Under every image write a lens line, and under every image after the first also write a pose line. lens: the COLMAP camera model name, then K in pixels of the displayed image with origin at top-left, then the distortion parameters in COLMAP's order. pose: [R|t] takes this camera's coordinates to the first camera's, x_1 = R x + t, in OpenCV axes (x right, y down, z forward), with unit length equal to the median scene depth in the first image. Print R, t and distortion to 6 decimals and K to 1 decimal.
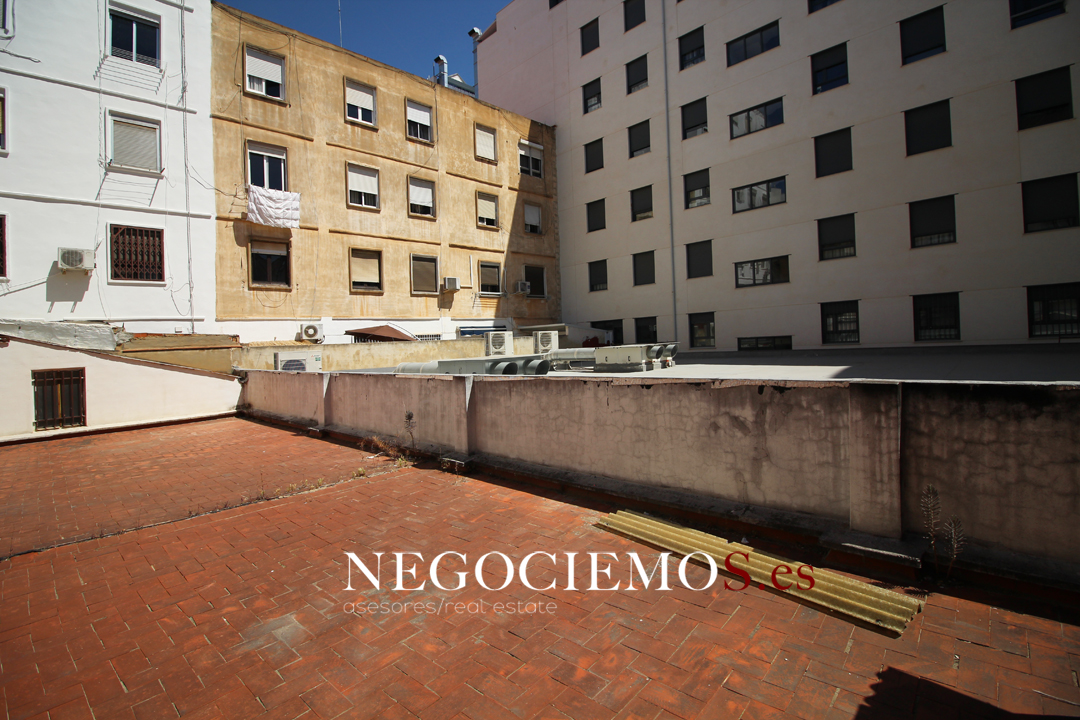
lens RADIAL K [[507.7, 0, 540.0], [0, 507.7, 360.0], [0, 0, 1]] dist [-0.001432, -0.011433]
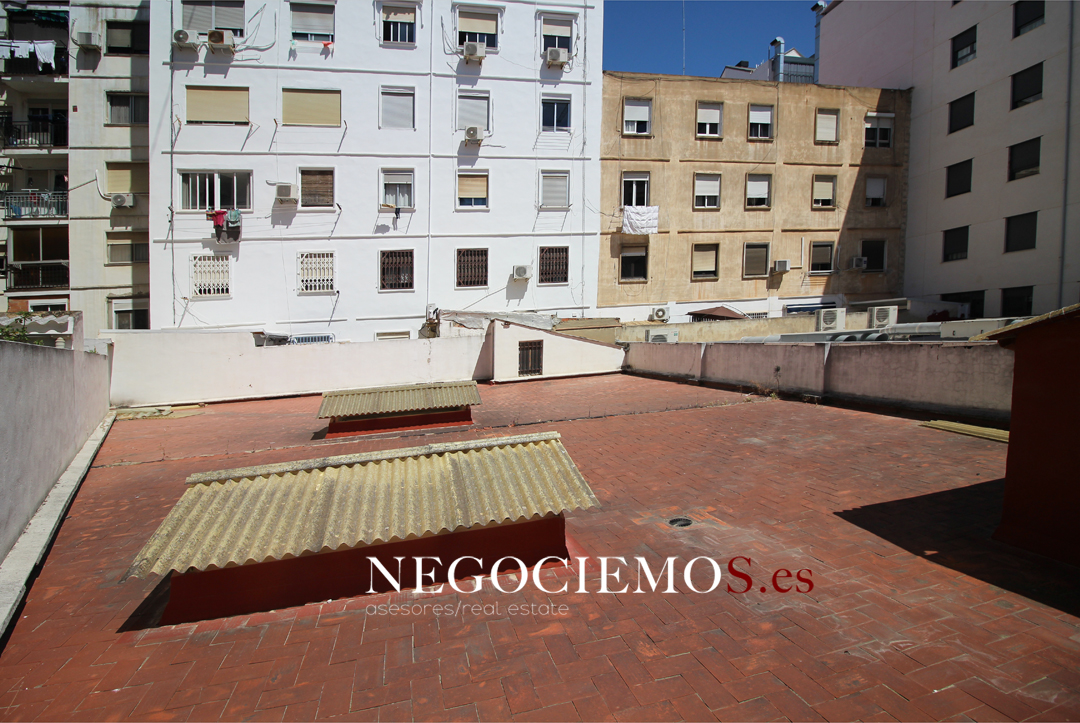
lens RADIAL K [[467.5, 0, 537.9], [0, 467.5, 395.4], [0, 0, 1]] dist [0.000633, -0.007025]
pose [[0.819593, 0.069199, -0.568751, -0.012100], [0.002339, 0.992267, 0.124098, 0.003349], [0.572941, -0.103040, 0.813094, -0.200484]]
